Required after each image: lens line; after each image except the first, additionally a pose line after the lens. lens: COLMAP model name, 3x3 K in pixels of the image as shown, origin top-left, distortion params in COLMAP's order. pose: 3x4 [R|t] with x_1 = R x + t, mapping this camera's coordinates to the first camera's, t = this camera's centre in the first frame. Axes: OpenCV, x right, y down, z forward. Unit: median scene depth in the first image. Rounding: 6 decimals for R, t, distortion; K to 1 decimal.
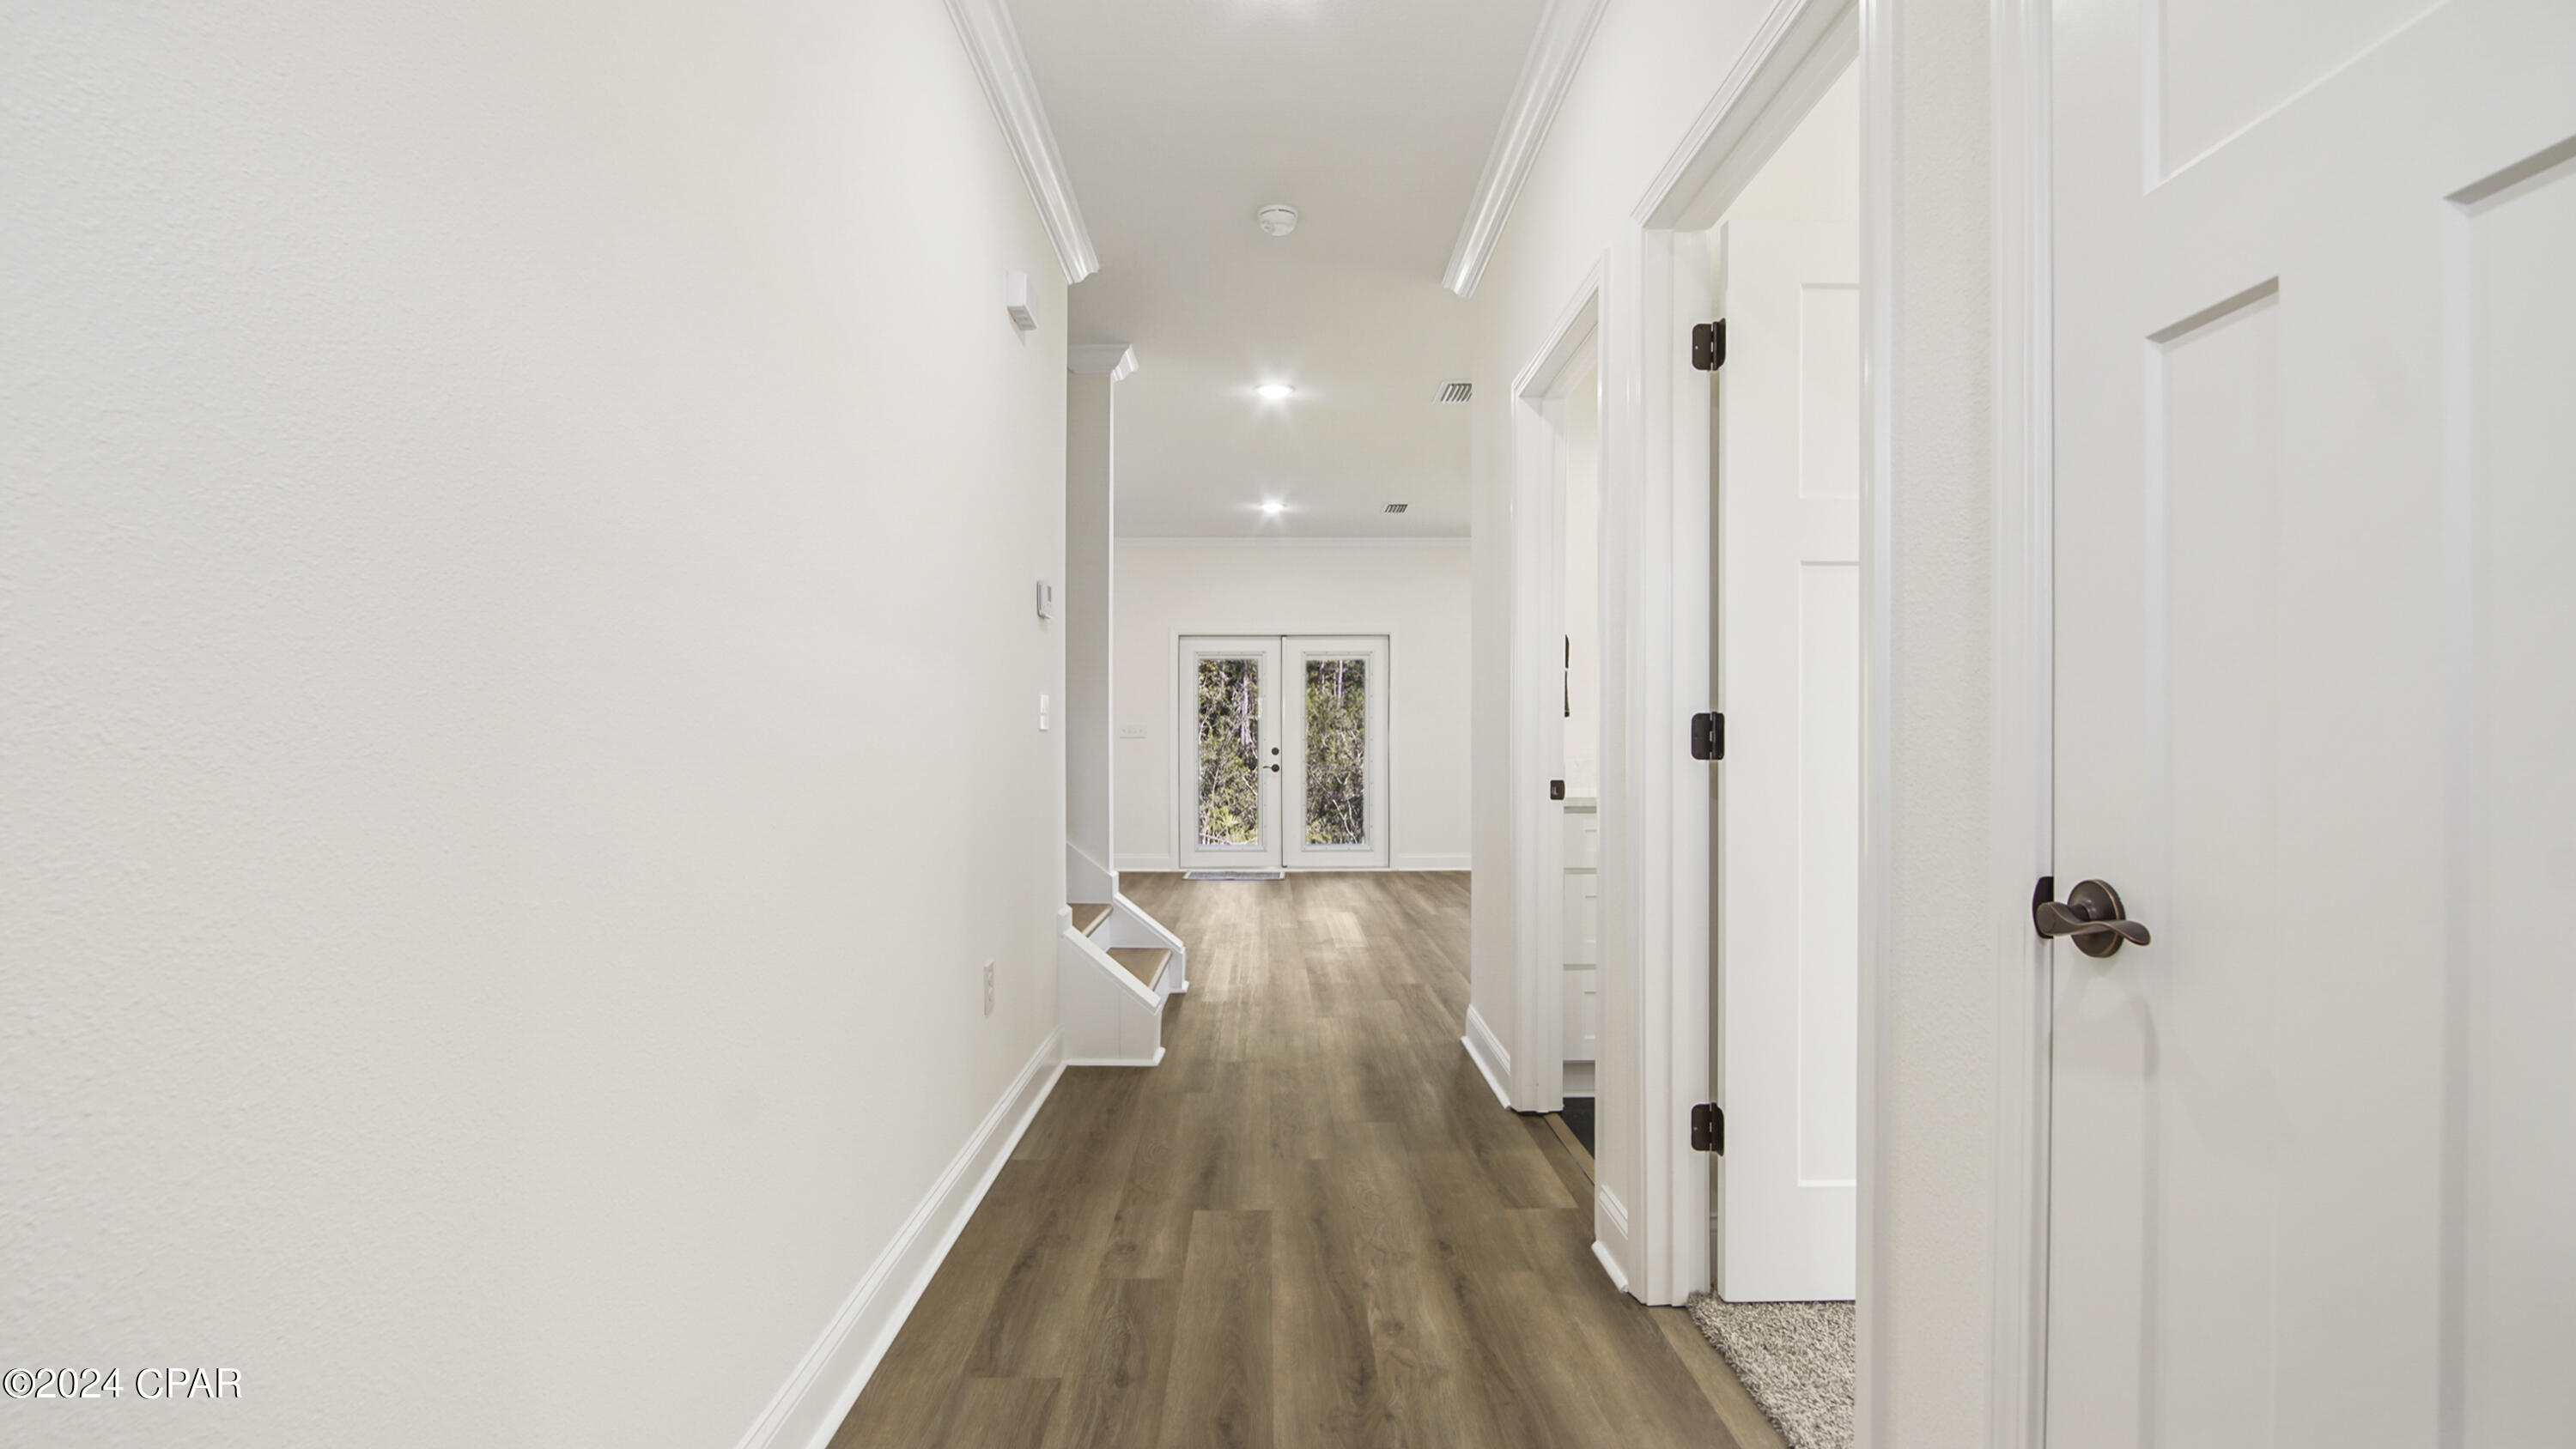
lens RADIAL K [[1188.4, 0, 1284.5], [0, 1188.4, 739.1], [0, 0, 1]] dist [-0.021804, 0.000315]
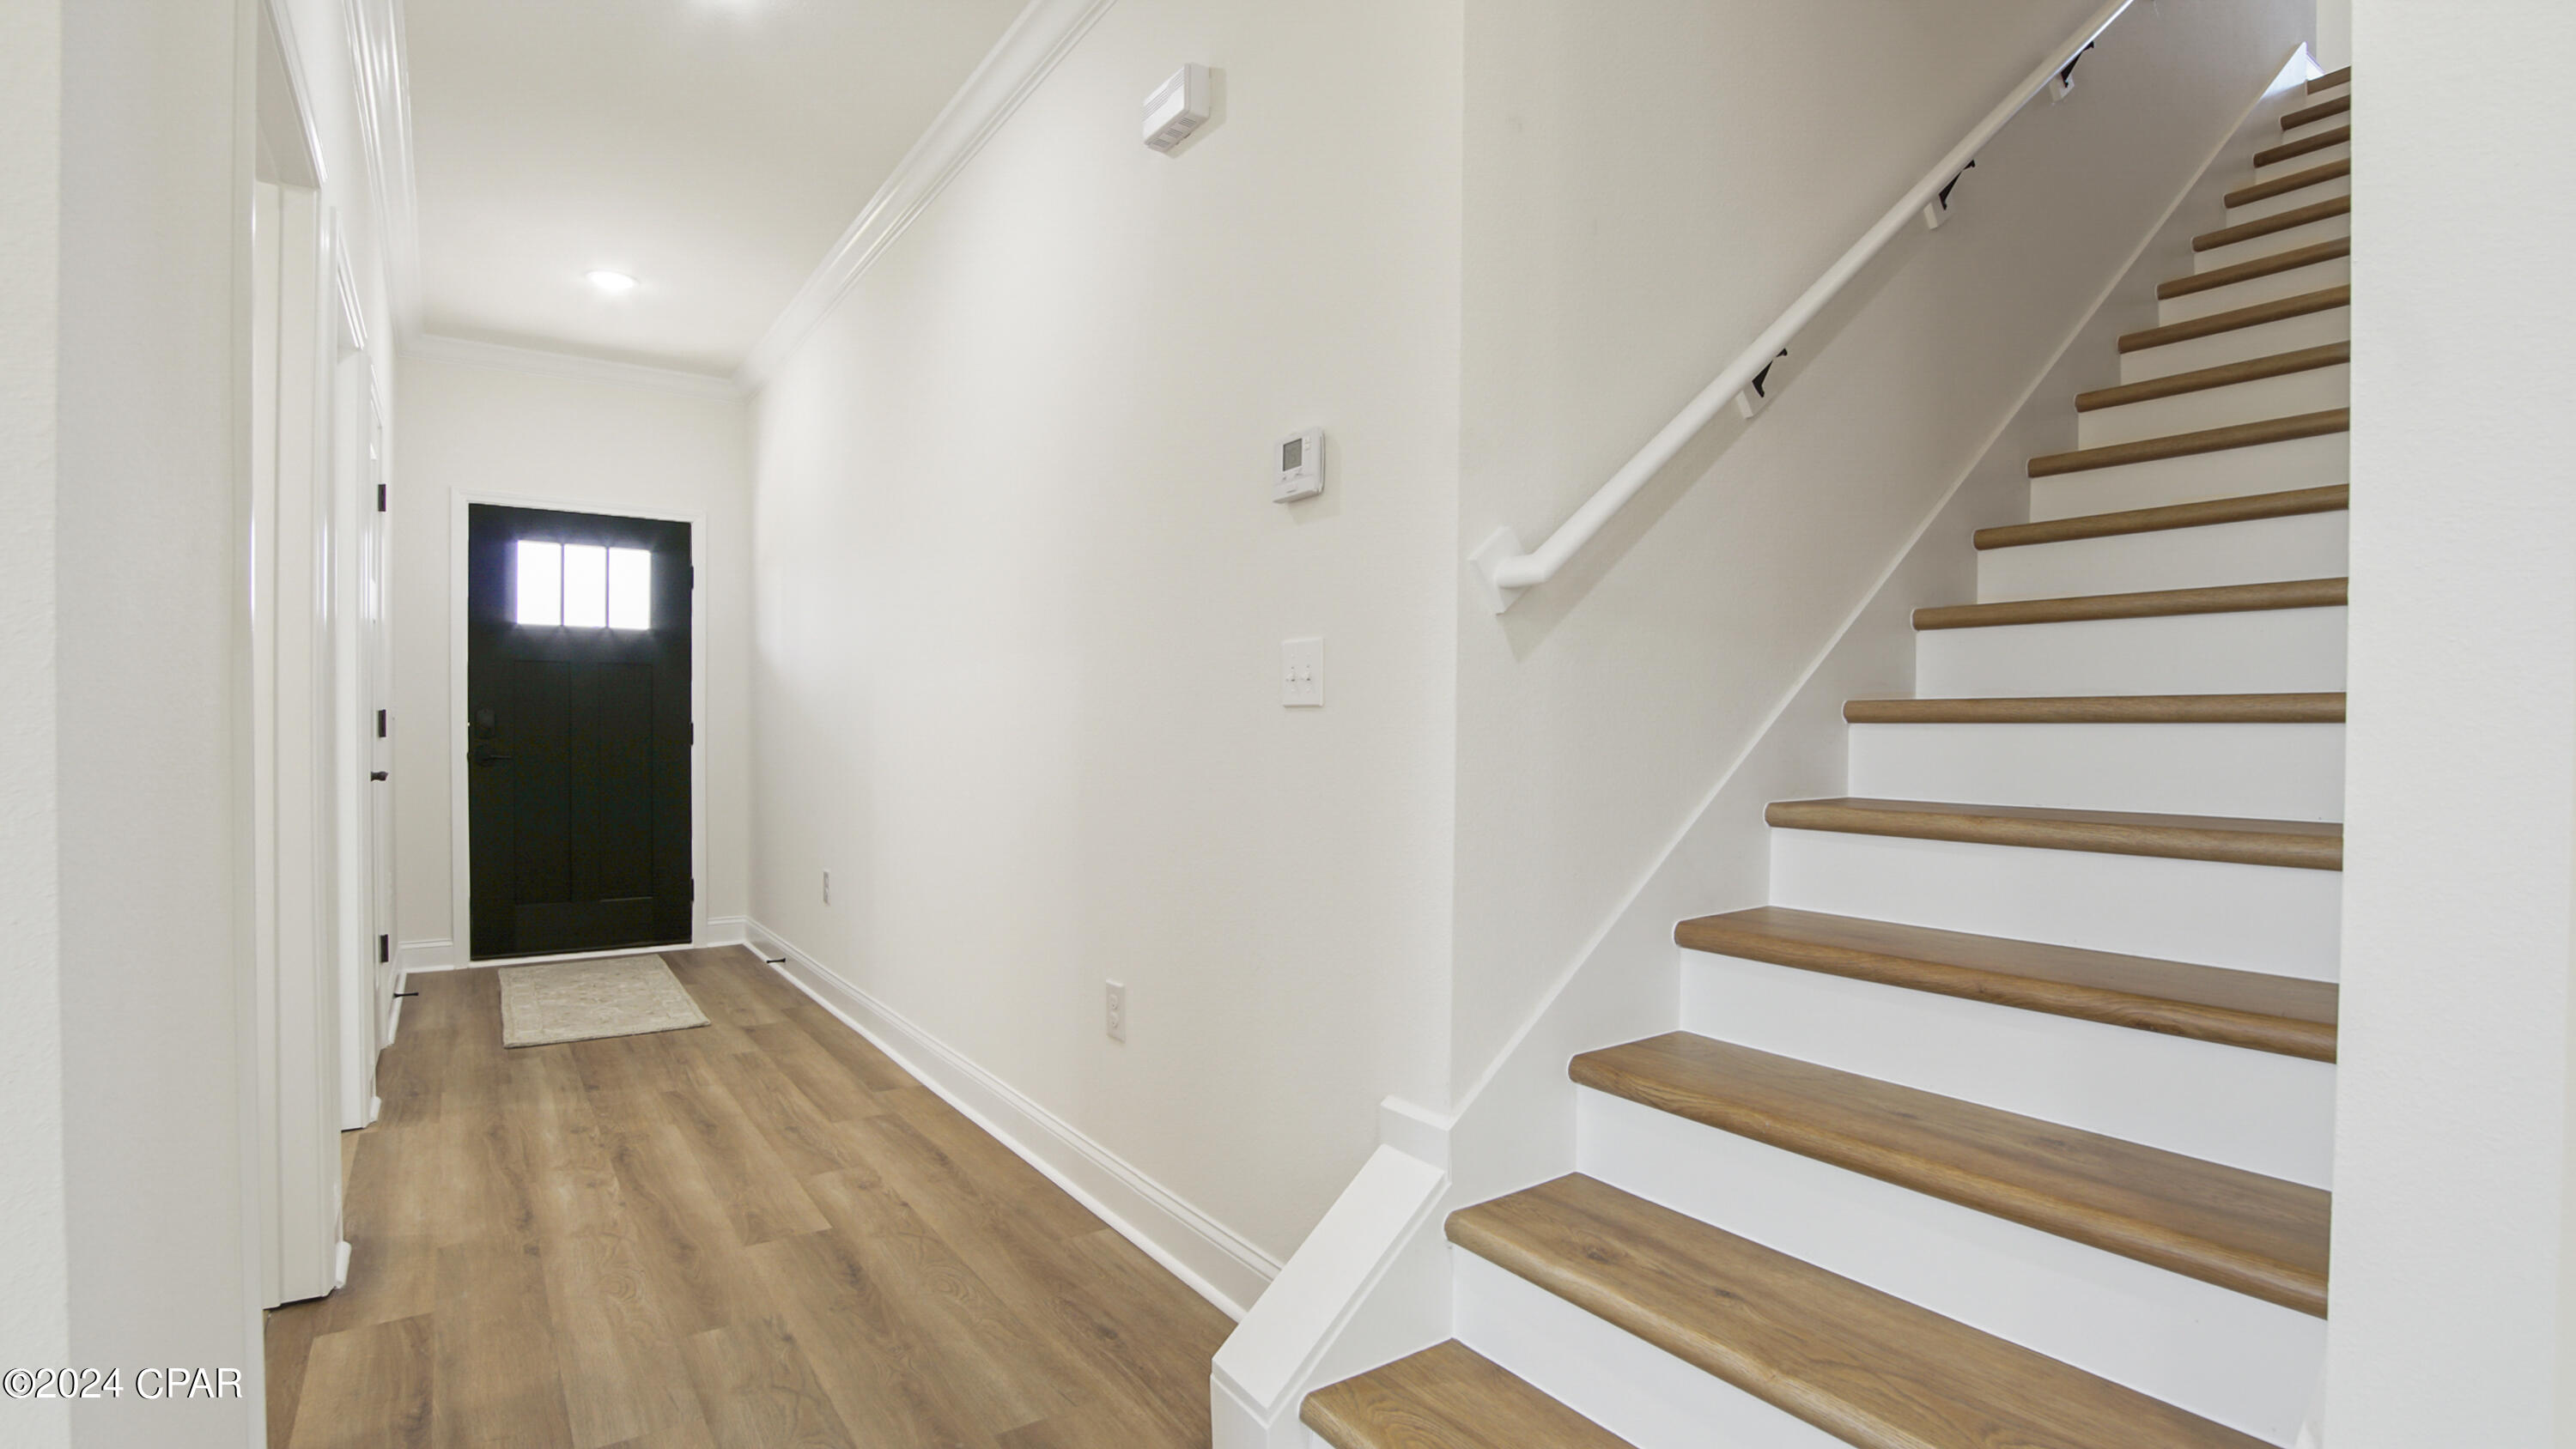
lens RADIAL K [[1188.4, 0, 1284.5], [0, 1188.4, 739.1], [0, 0, 1]] dist [-0.021804, 0.000315]
pose [[-0.826245, 0.005526, -0.563283, 0.163772], [-0.000213, 0.999949, 0.010122, 0.000945], [0.563310, 0.008484, -0.826202, 2.118447]]
